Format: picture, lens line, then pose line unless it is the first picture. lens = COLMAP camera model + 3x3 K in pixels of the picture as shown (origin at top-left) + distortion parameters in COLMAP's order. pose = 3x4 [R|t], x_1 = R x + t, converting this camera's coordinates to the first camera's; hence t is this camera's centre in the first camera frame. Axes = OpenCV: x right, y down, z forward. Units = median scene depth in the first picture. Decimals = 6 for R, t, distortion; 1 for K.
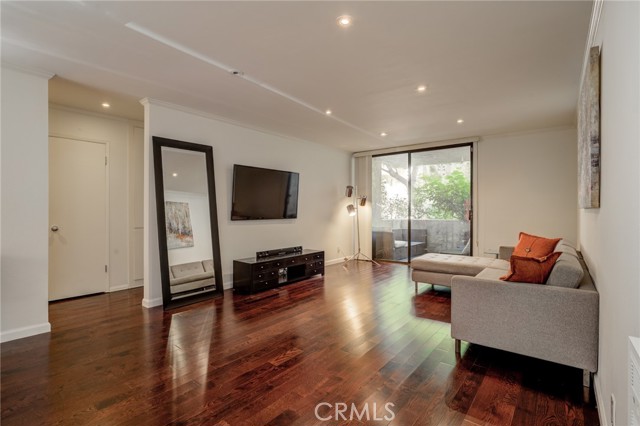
lens RADIAL K [[311.3, 0, 318.5], [0, 311.3, 211.7], [0, 0, 1]] dist [-0.000226, 0.000251]
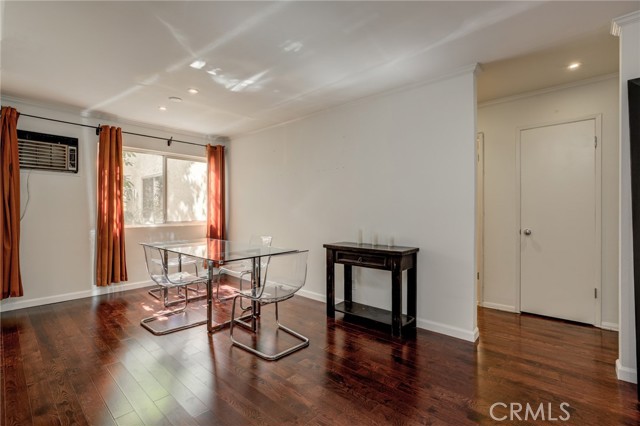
lens RADIAL K [[298.3, 0, 315.2], [0, 298.3, 209.4], [0, 0, 1]] dist [-0.004916, -0.000391]
pose [[-0.070197, -0.012460, -0.997455, 0.039783], [-0.002690, 0.999921, -0.012301, 0.001665], [0.997529, 0.001820, -0.070225, 0.403518]]
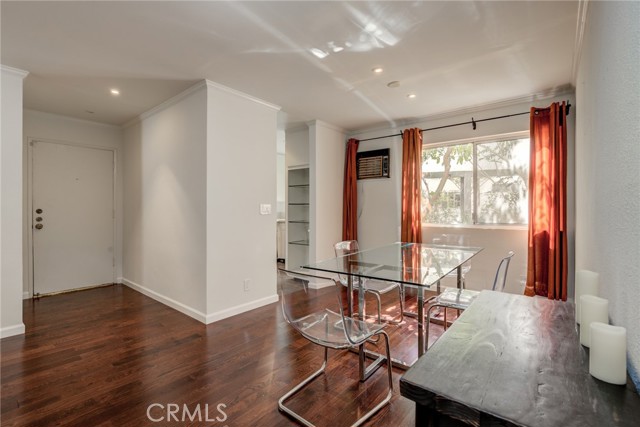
lens RADIAL K [[297.0, 0, 315.5], [0, 297.0, 211.2], [0, 0, 1]] dist [-0.001107, 0.000708]
pose [[-0.999746, -0.005488, 0.021841, -0.582515], [-0.005253, 0.999928, 0.010781, -0.006878], [-0.021899, 0.010663, -0.999703, 0.702763]]
